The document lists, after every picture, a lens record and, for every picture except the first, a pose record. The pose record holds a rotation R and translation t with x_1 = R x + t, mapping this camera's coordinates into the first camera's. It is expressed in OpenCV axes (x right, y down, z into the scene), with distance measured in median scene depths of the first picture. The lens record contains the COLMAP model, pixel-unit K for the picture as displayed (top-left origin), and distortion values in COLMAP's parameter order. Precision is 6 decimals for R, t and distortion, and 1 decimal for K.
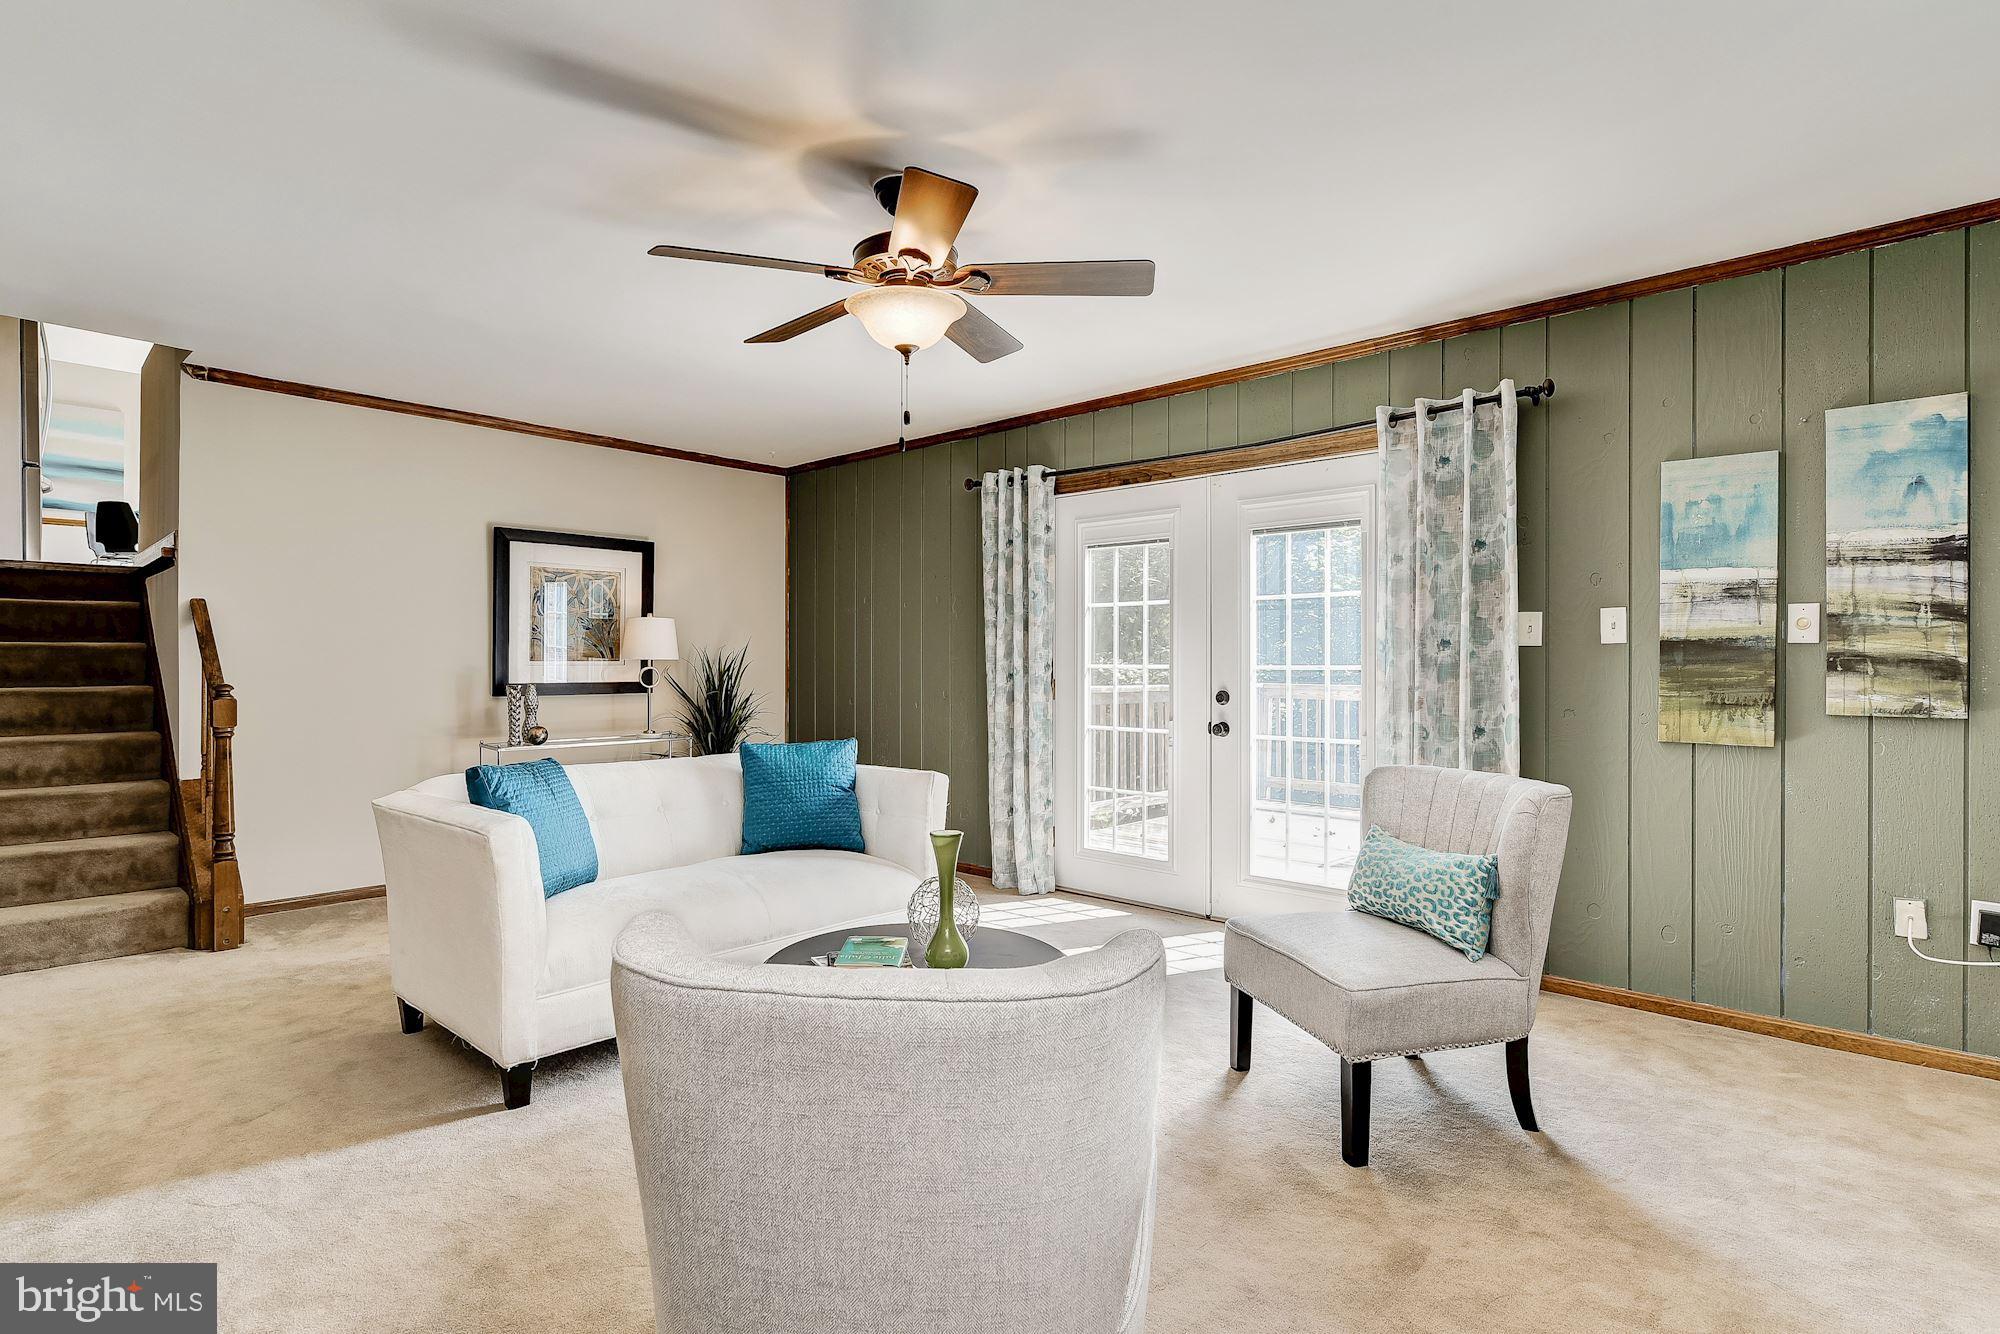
lens RADIAL K [[1009.6, 0, 1000.8], [0, 1009.6, 666.9], [0, 0, 1]] dist [-0.007227, 0.004614]
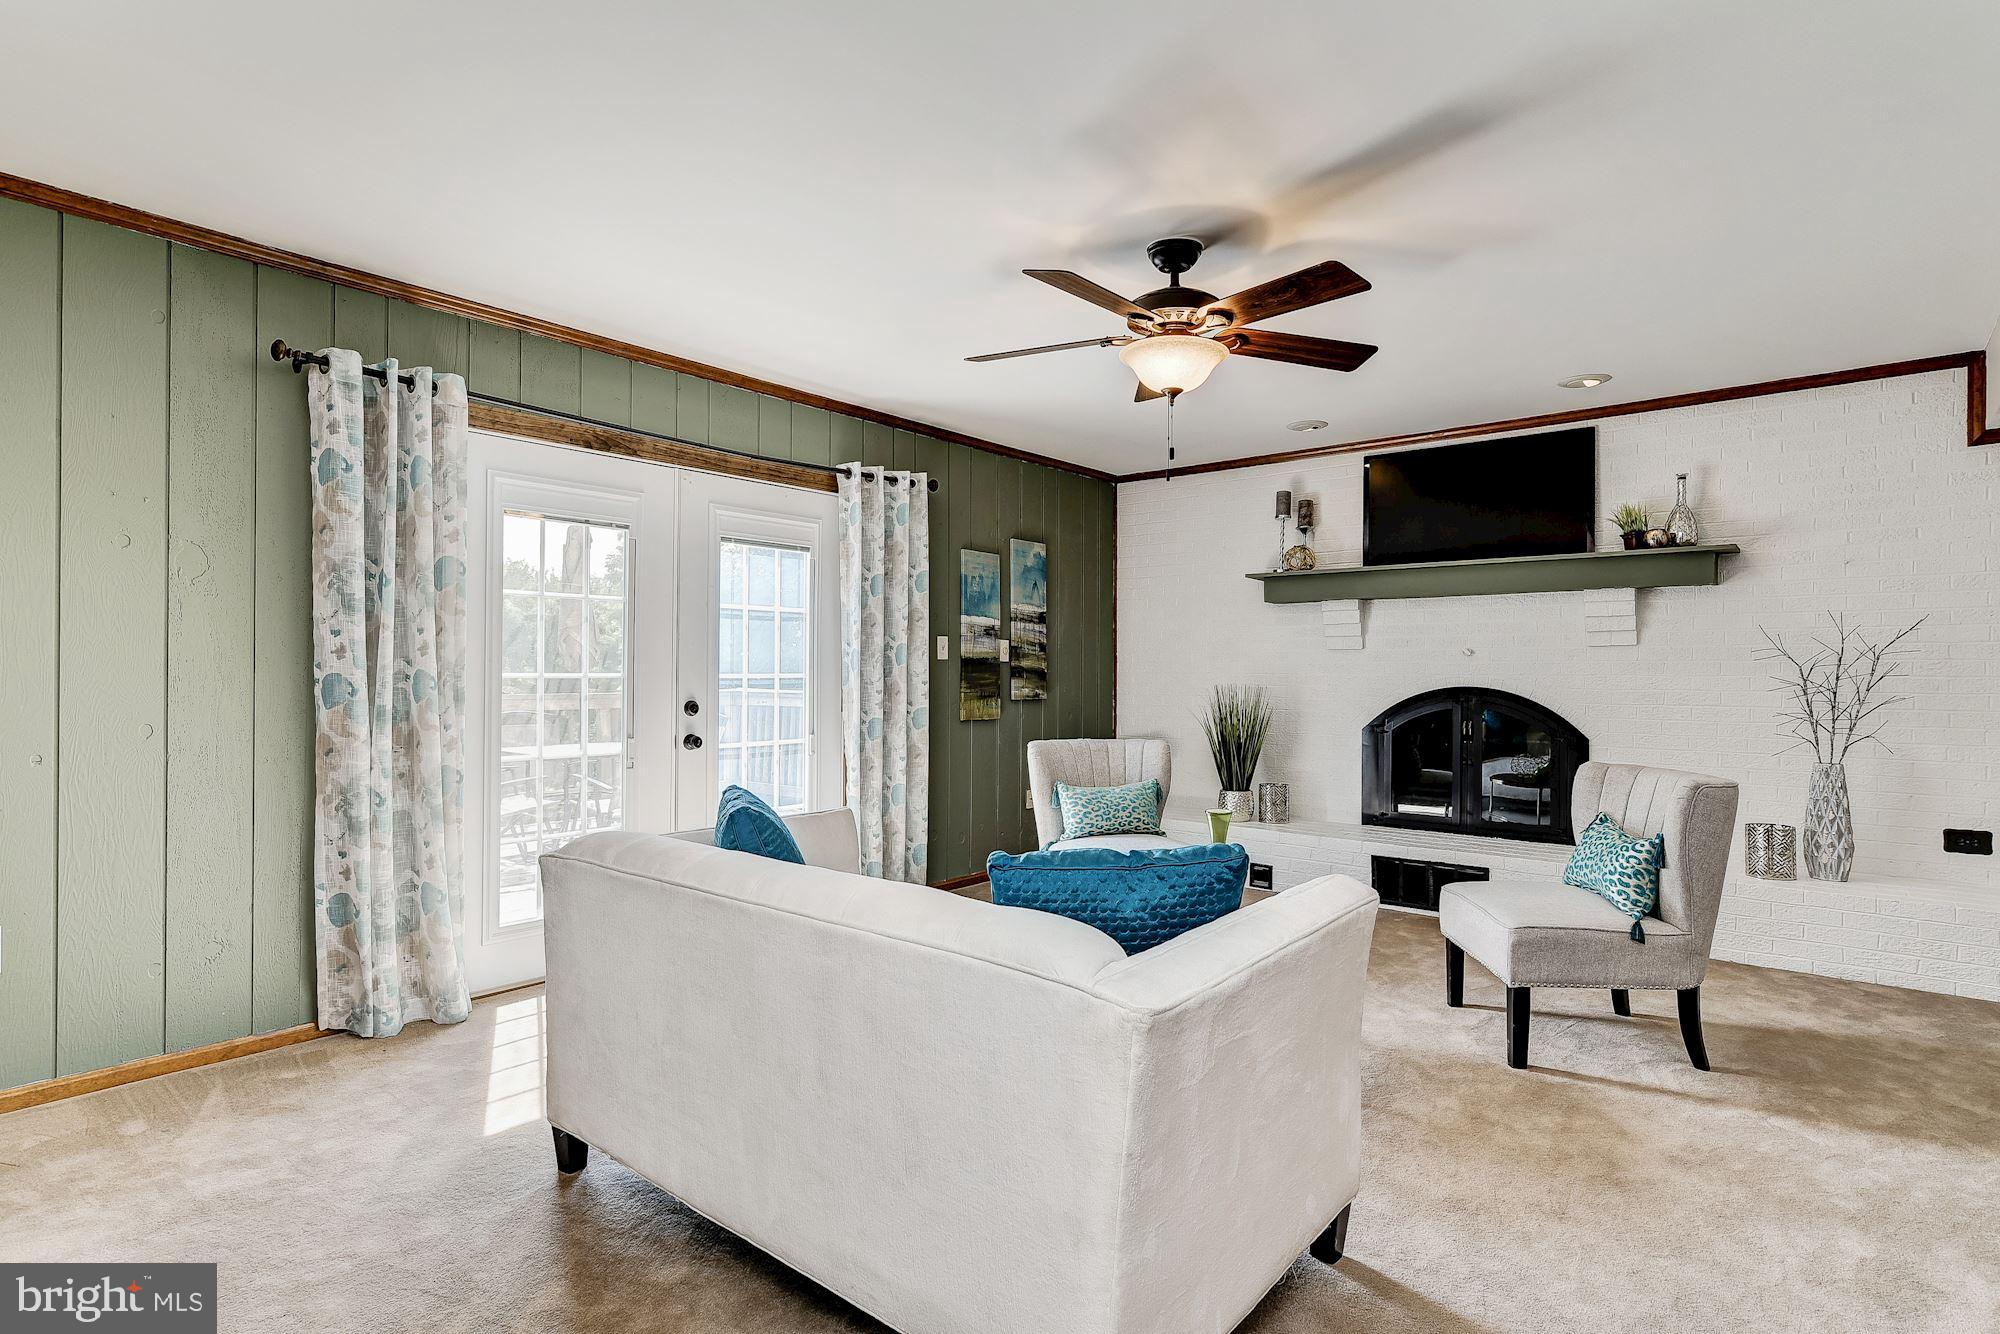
lens RADIAL K [[1009.6, 0, 1000.2], [0, 1009.6, 669.4], [0, 0, 1]] dist [-0.007227, 0.004614]
pose [[-0.053490, 0.000894, 0.998568, -1.021732], [-0.000588, 0.999999, -0.000927, -0.007046], [-0.998568, -0.000637, -0.053489, 1.067774]]
